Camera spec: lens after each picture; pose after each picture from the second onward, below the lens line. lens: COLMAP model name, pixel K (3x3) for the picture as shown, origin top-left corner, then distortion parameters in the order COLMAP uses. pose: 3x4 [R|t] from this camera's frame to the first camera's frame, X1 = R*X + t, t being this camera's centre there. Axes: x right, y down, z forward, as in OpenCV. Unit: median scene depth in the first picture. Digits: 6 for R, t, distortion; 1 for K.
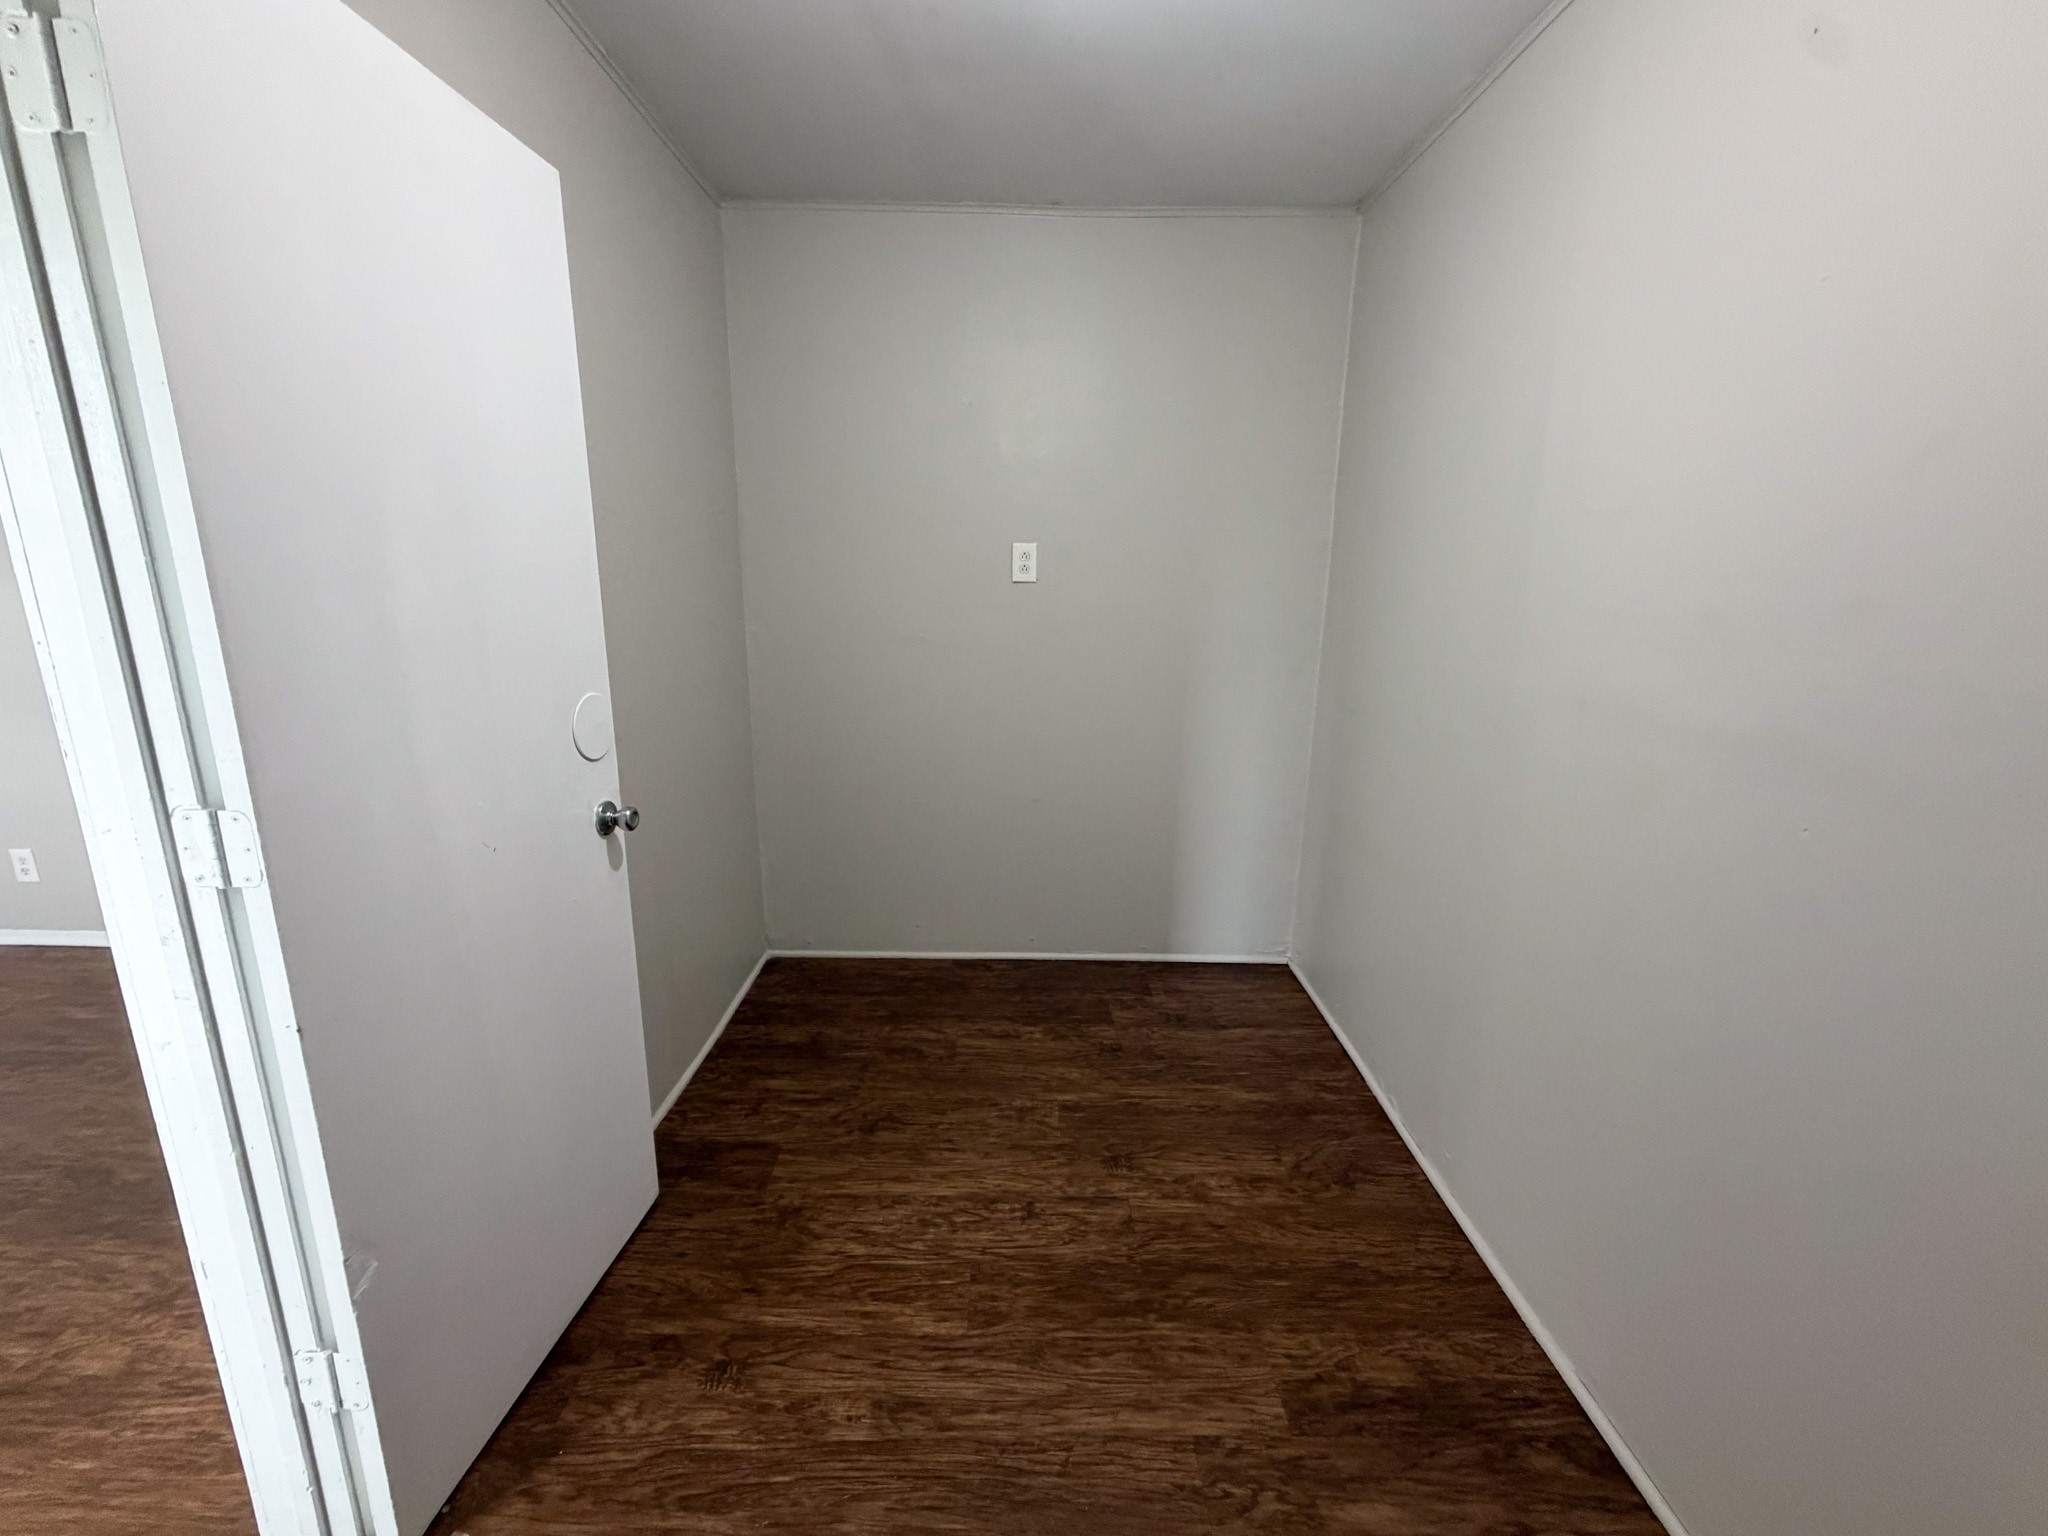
lens RADIAL K [[825.5, 0, 1018.7], [0, 825.5, 765.2], [0, 0, 1]] dist [-0.001298, -0.000237]
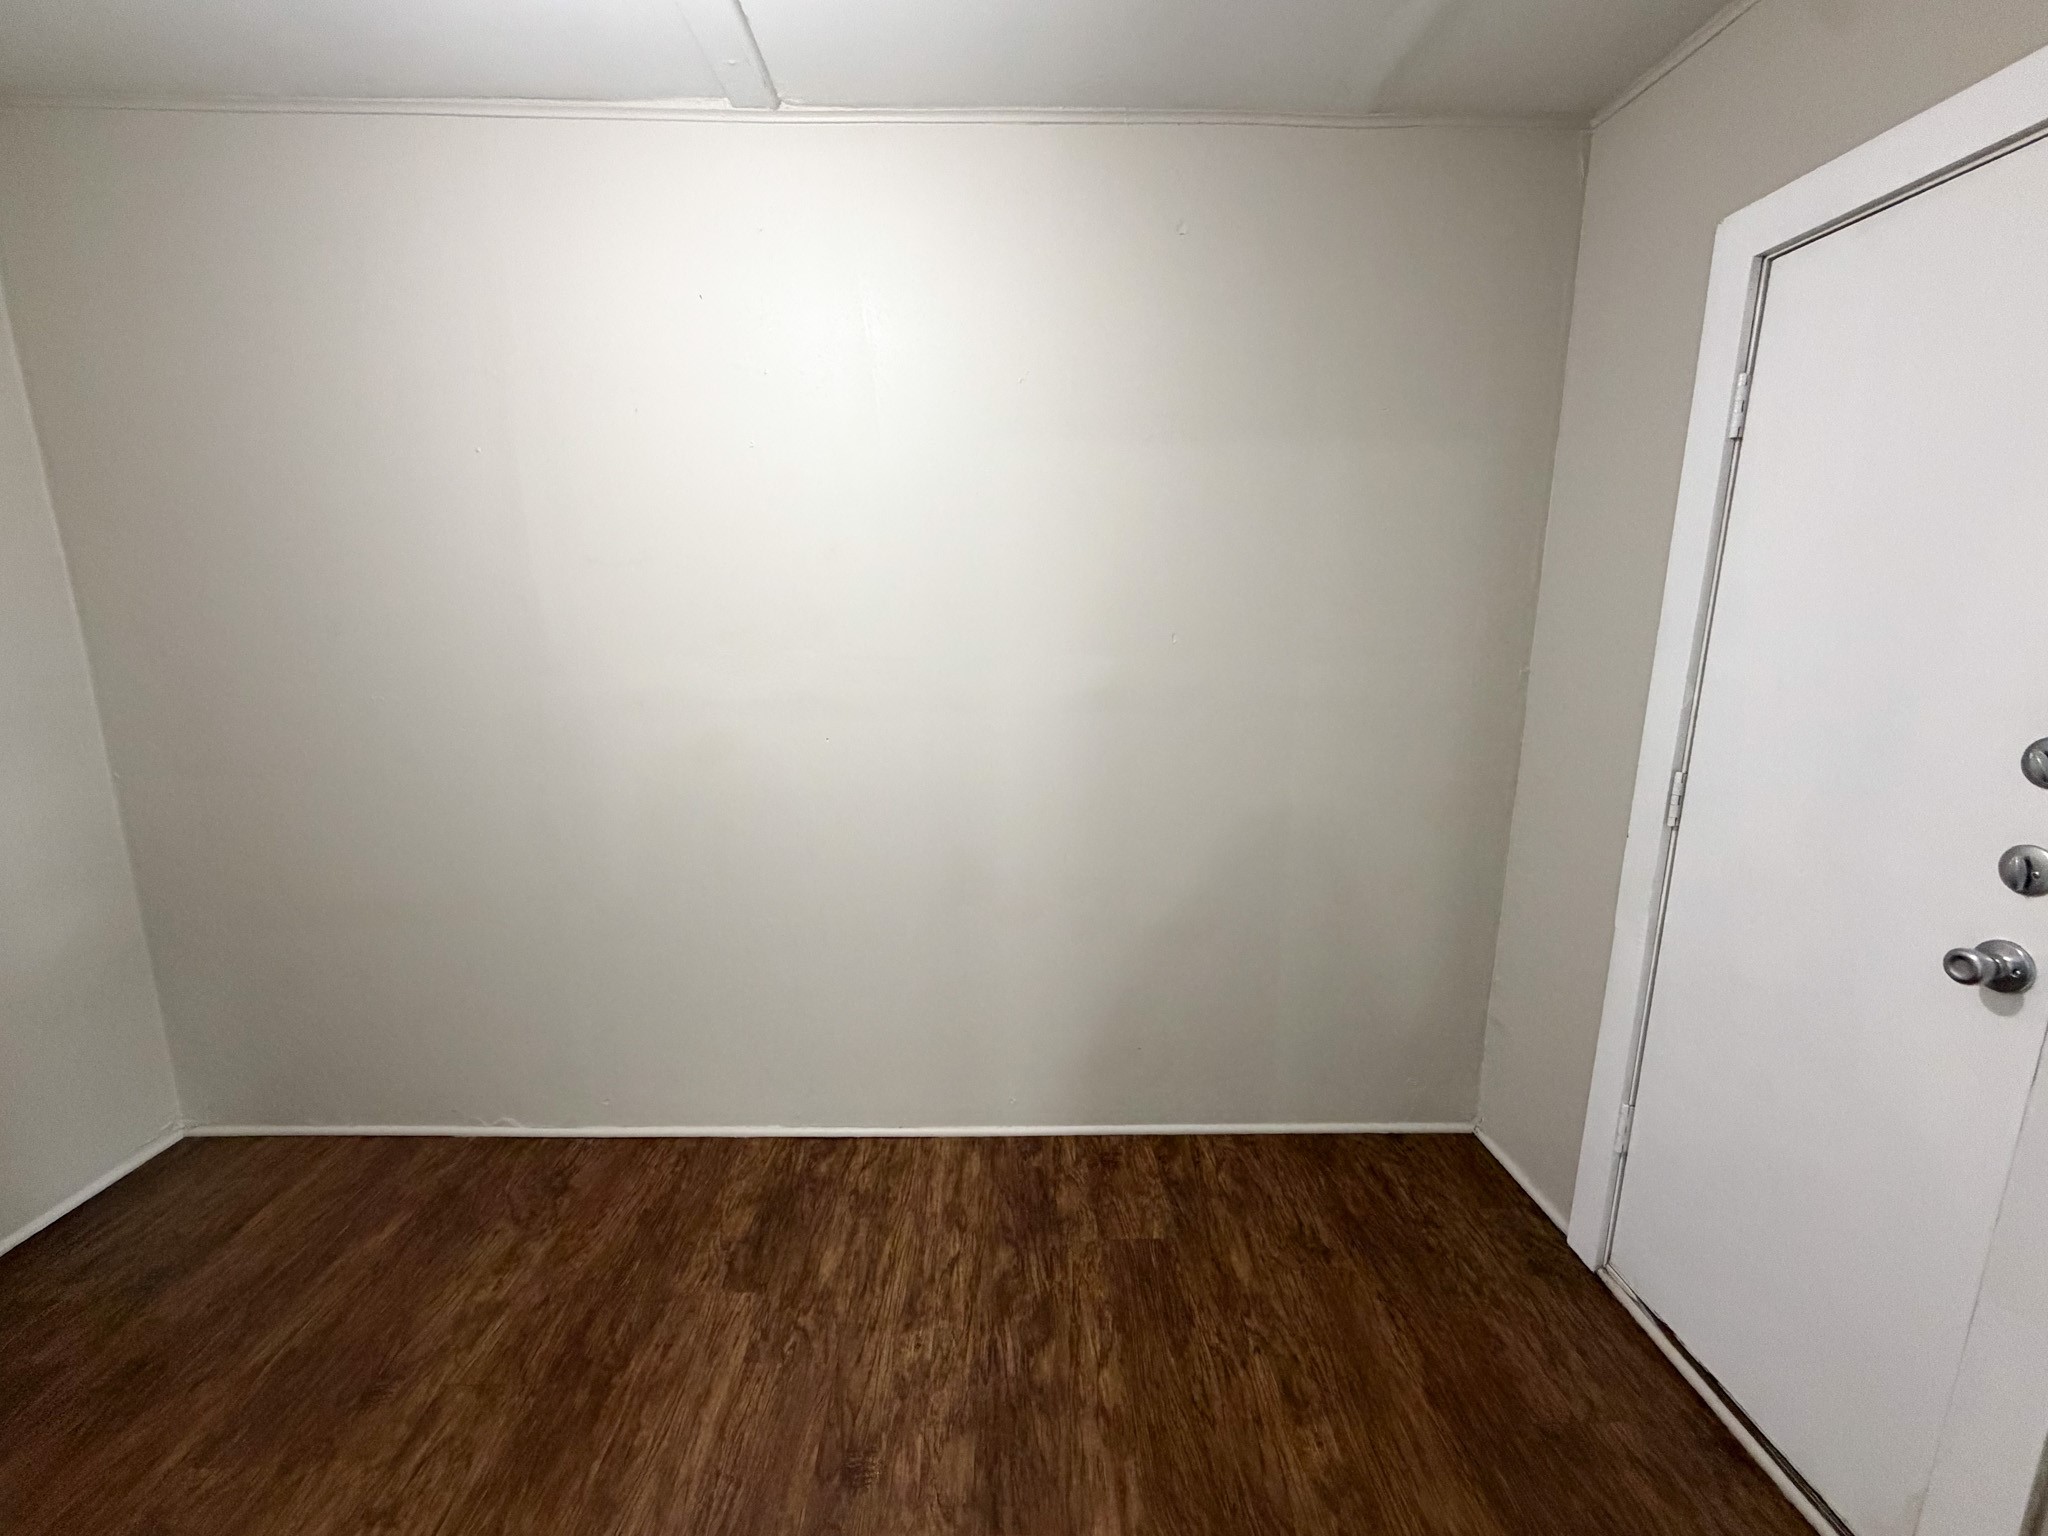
lens RADIAL K [[825.5, 0, 1018.7], [0, 825.5, 765.2], [0, 0, 1]] dist [-0.001298, -0.000237]
pose [[-0.010316, -0.210379, 0.977566, -0.656650], [0.226487, 0.951719, 0.207207, -0.117411], [-0.973959, 0.223544, 0.037830, 0.347028]]
